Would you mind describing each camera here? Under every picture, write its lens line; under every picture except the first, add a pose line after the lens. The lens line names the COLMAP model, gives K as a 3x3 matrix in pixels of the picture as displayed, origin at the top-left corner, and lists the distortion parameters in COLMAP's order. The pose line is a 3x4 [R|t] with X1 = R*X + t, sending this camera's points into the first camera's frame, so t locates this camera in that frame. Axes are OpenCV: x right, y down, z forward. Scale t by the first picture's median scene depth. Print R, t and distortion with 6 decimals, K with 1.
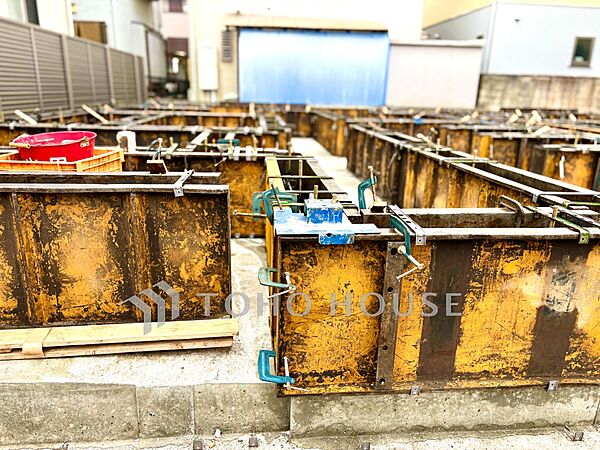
lens RADIAL K [[456.6, 0, 302.3], [0, 456.6, 227.6], [0, 0, 1]] dist [0.027183, -0.011196]
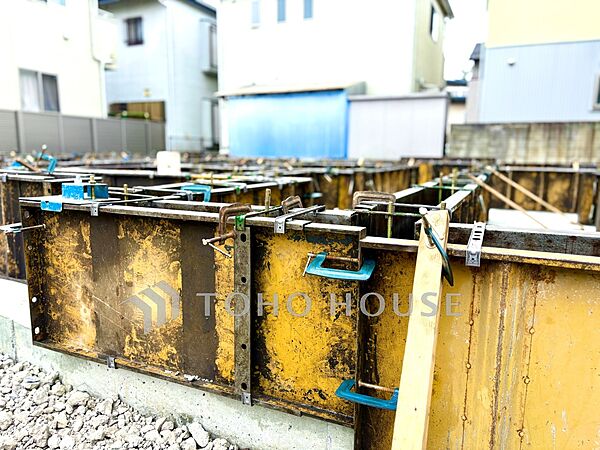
lens RADIAL K [[456.6, 0, 302.3], [0, 456.6, 227.6], [0, 0, 1]] dist [0.027183, -0.011196]
pose [[0.867298, 0.063312, -0.493747, 0.964486], [-0.129983, 0.986271, -0.101856, 0.006757], [0.480519, 0.152518, 0.863620, 0.143077]]
